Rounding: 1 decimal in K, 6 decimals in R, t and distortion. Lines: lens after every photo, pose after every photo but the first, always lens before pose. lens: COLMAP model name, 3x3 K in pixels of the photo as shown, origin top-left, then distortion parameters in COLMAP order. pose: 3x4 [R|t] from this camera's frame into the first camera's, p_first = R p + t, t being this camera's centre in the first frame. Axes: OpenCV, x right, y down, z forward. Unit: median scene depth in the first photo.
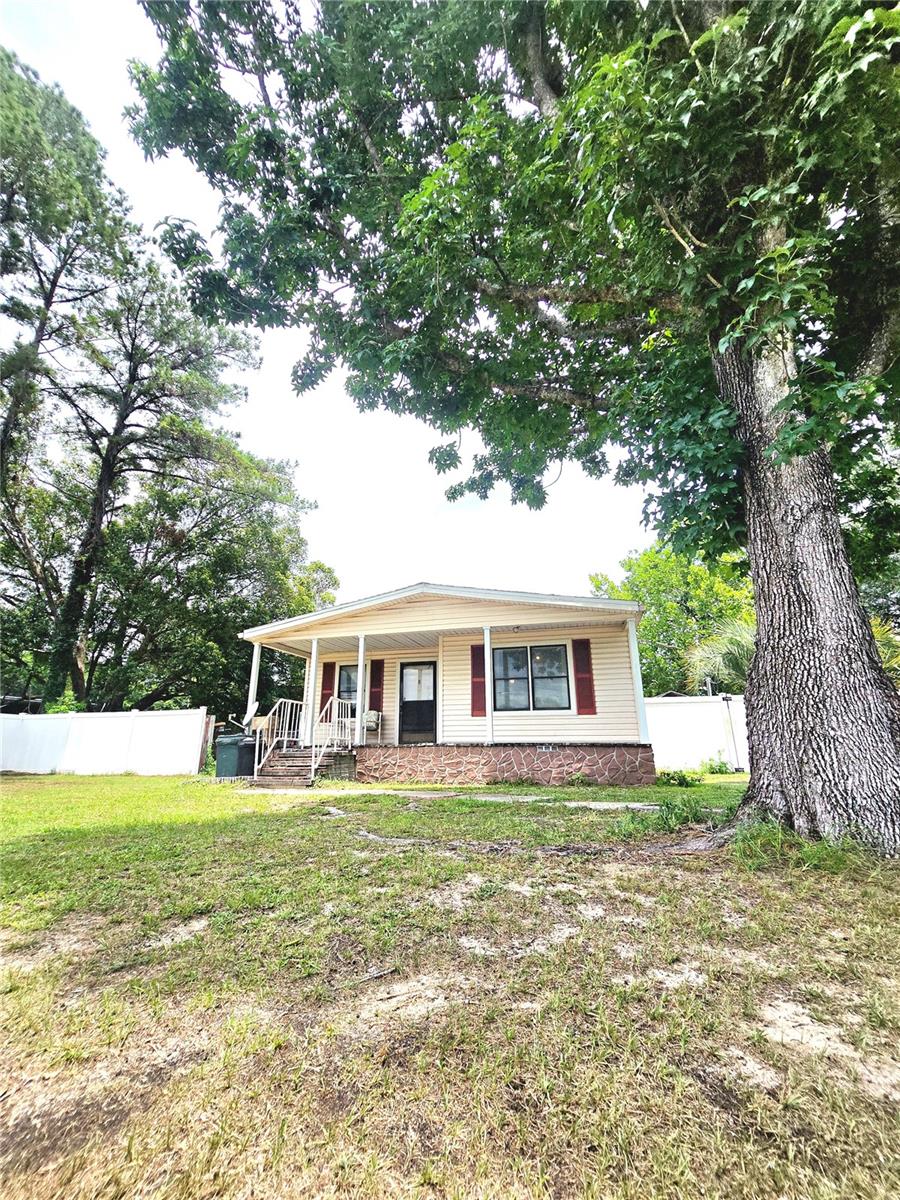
lens RADIAL K [[493.4, 0, 449.7], [0, 493.4, 595.8], [0, 0, 1]] dist [-0.008332, 0.002183]
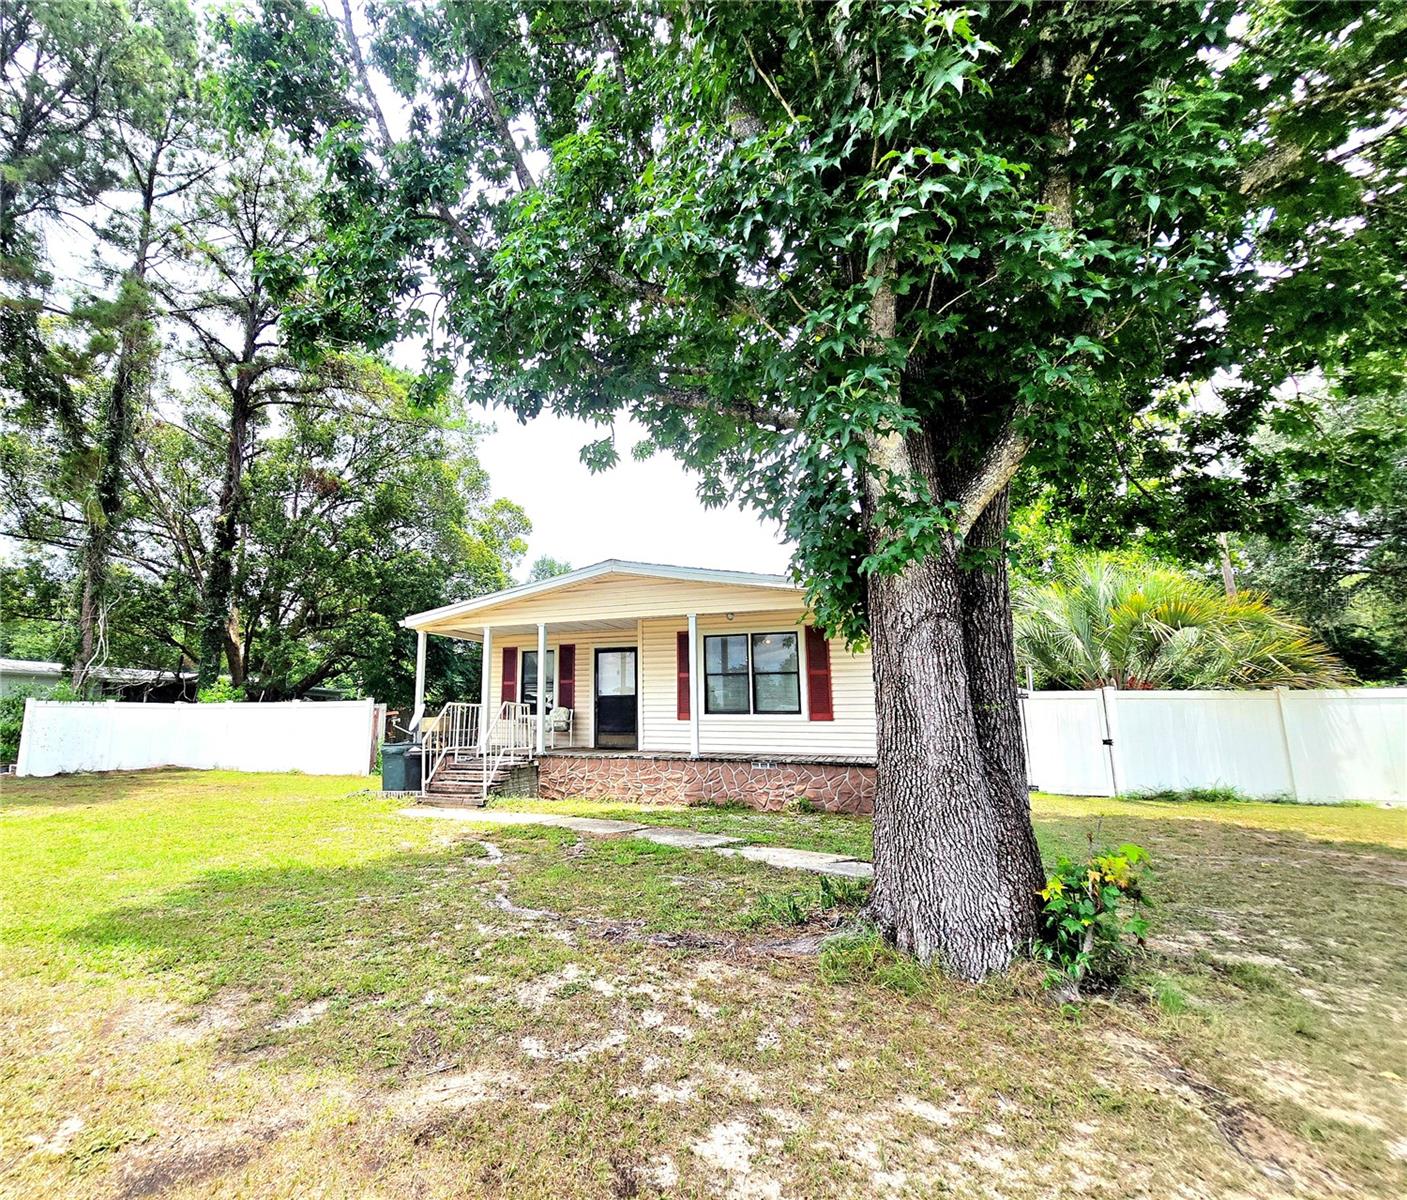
lens RADIAL K [[687.7, 0, 623.1], [0, 687.7, 576.5], [0, 0, 1]] dist [-0.000038, -0.002596]
pose [[0.990881, -0.015335, -0.133861, 0.124209], [0.032054, 0.991808, 0.123654, -0.149716], [0.130868, -0.126818, 0.983255, -0.112315]]
